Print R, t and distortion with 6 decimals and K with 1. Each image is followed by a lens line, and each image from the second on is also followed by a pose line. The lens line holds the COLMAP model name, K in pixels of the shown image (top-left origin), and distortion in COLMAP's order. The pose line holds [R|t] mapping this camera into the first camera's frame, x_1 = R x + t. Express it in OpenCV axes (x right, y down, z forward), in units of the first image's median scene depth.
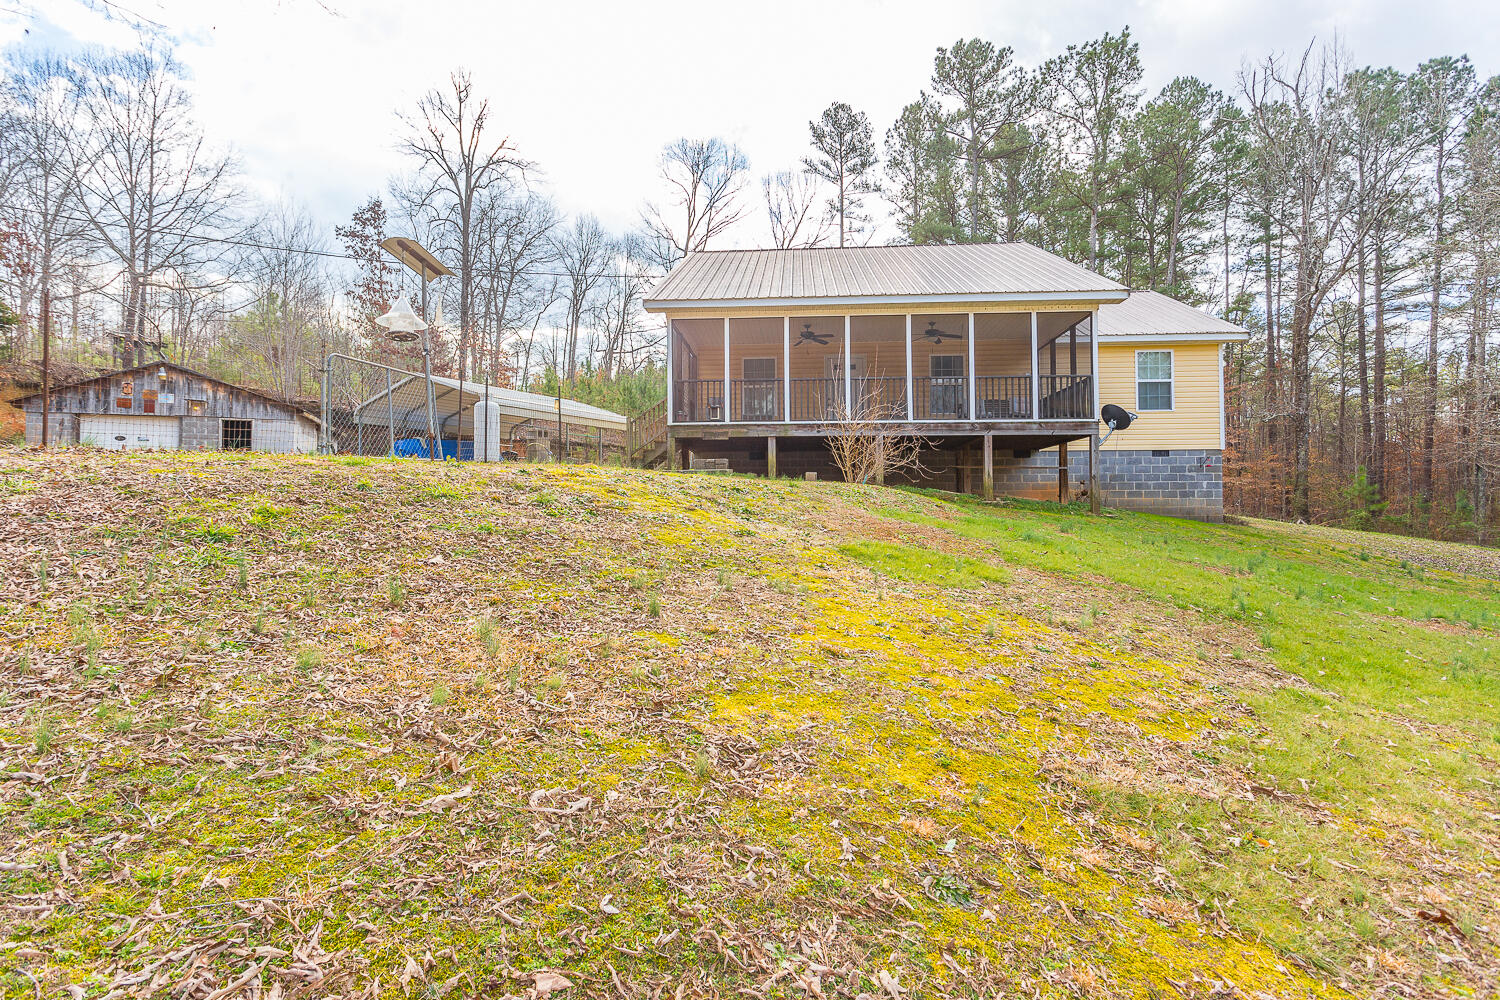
lens RADIAL K [[729.1, 0, 747.1], [0, 729.1, 489.6], [0, 0, 1]] dist [0.000464, 0.002173]
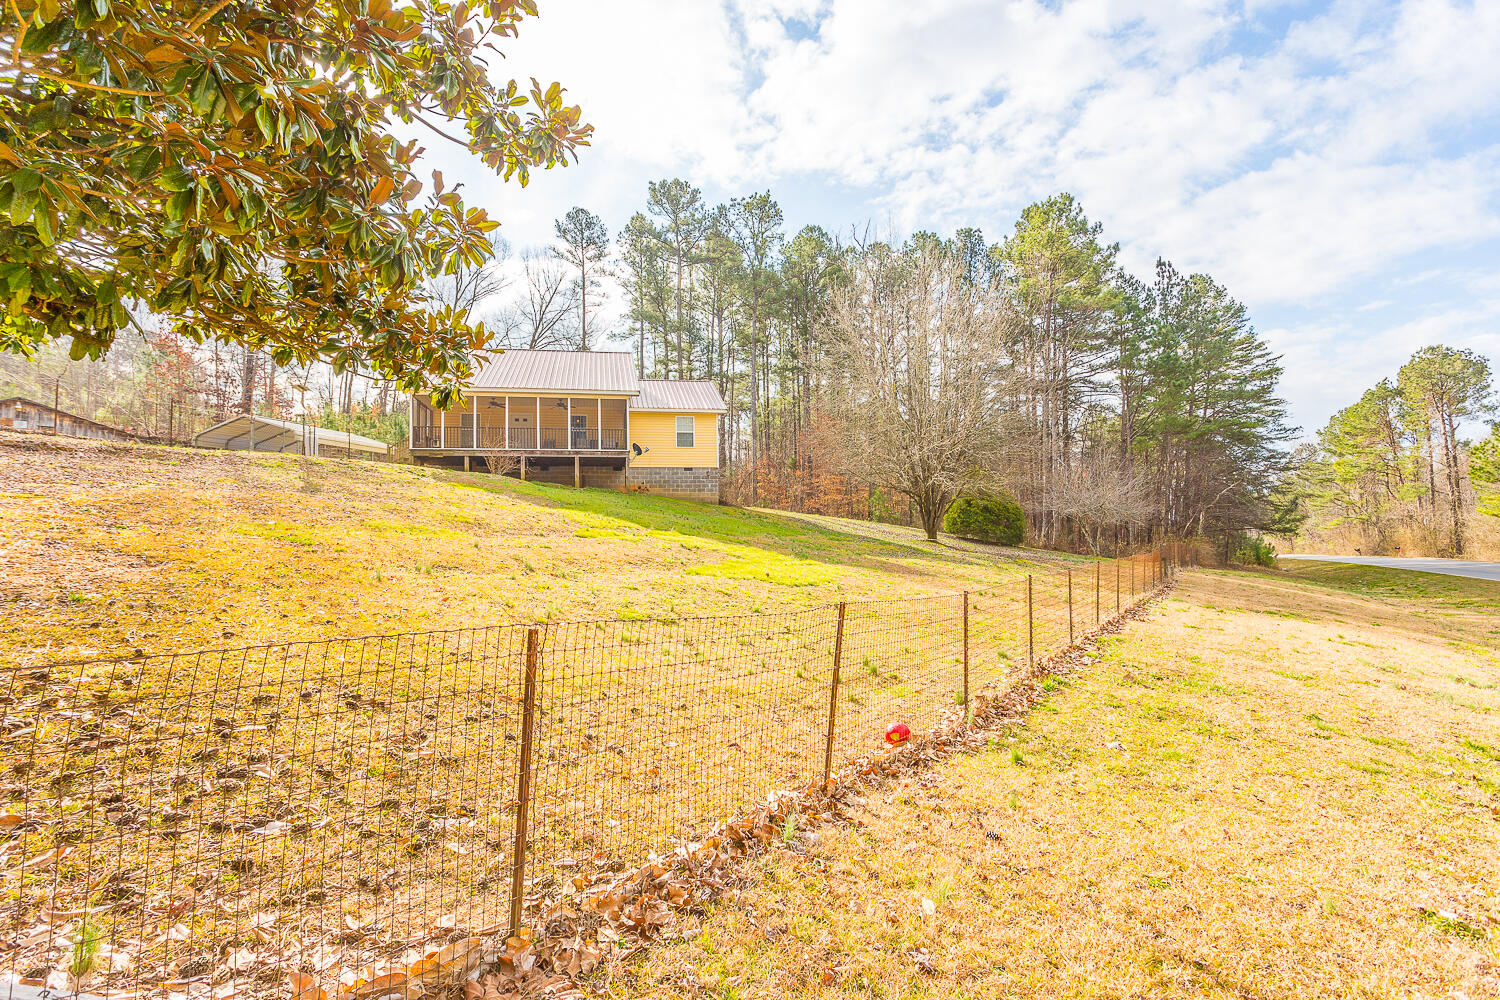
lens RADIAL K [[701.7, 0, 734.4], [0, 701.7, 499.0], [0, 0, 1]] dist [-0.001959, 0.000520]
pose [[0.963320, 0.000751, 0.268353, 0.135901], [0.007972, 0.999475, -0.031413, 0.065496], [-0.268236, 0.032400, 0.962808, -0.608532]]
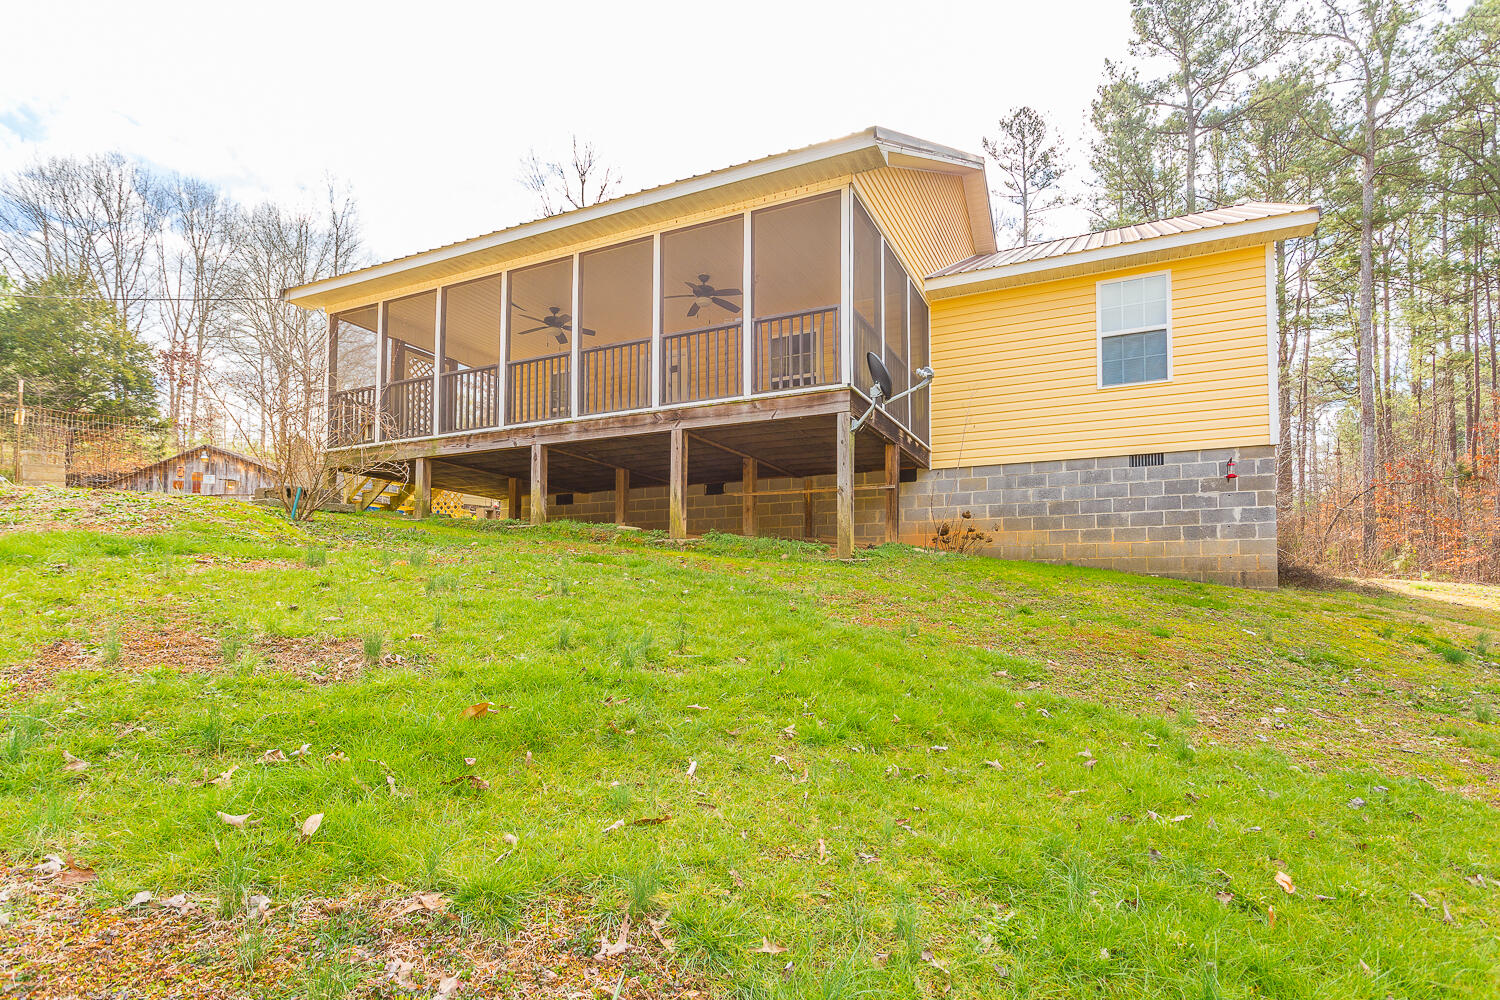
lens RADIAL K [[733.1, 0, 756.8], [0, 733.1, 570.0], [0, 0, 1]] dist [-0.000833, 0.000184]
pose [[0.931175, -0.009254, -0.364456, 0.363510], [0.005053, 0.999909, -0.012479, 0.028517], [0.364538, 0.009778, 0.931137, 0.278564]]
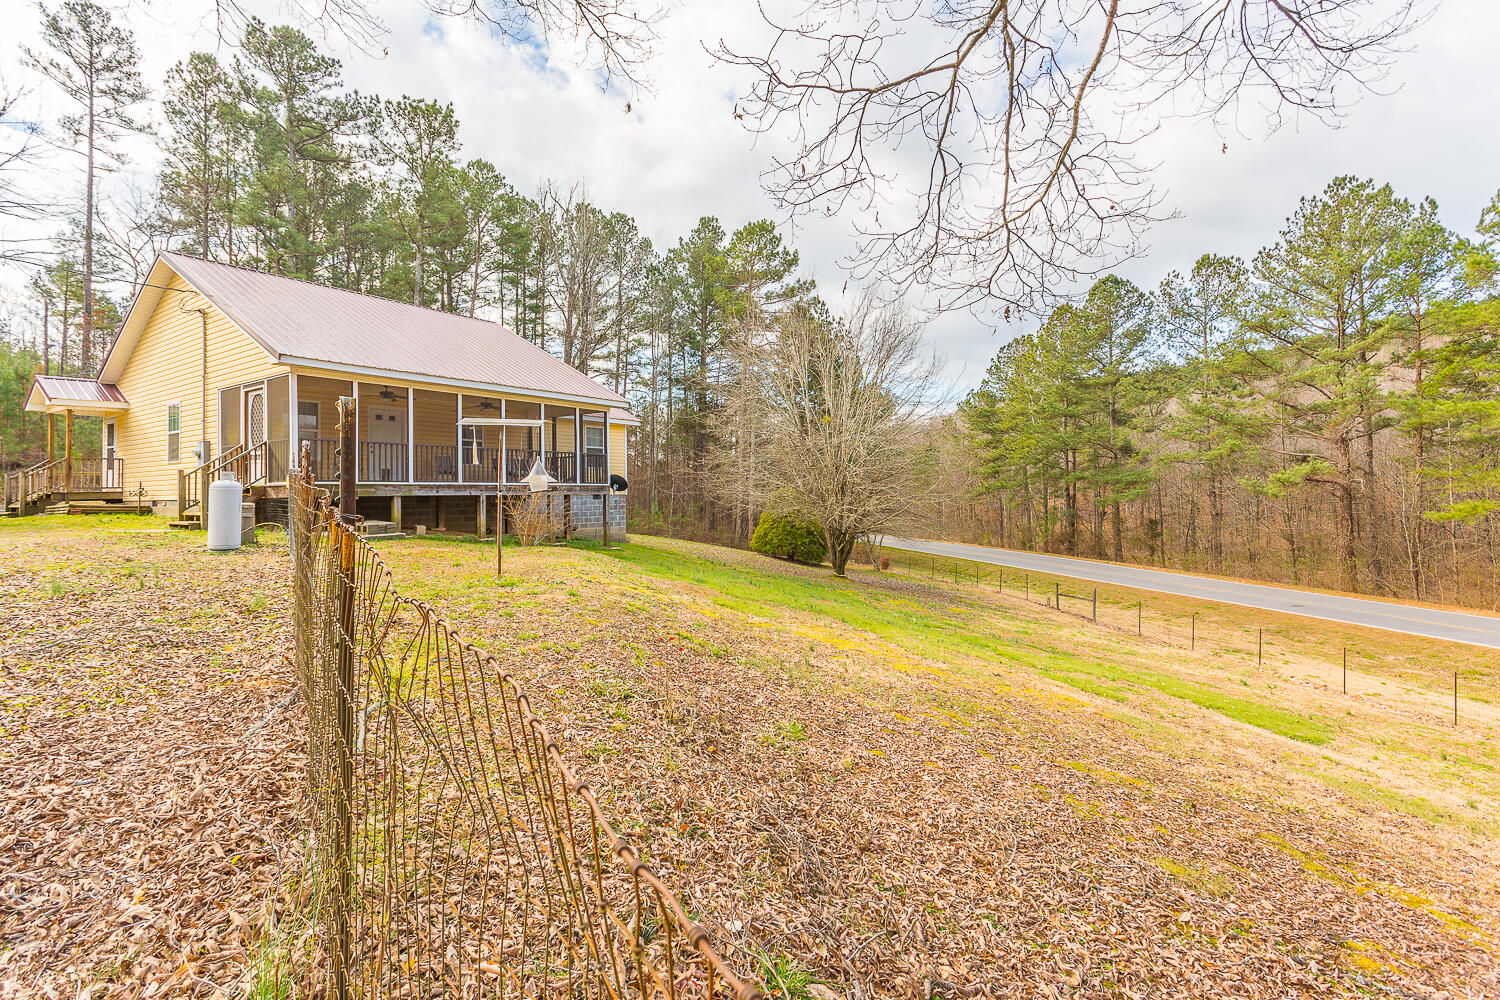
lens RADIAL K [[701.7, 0, 734.4], [0, 701.7, 499.0], [0, 0, 1]] dist [-0.001959, 0.000520]
pose [[0.533252, -0.009286, 0.845905, -0.358421], [-0.017895, 0.999592, 0.022255, -0.061103], [-0.845767, -0.027005, 0.532868, 0.005505]]
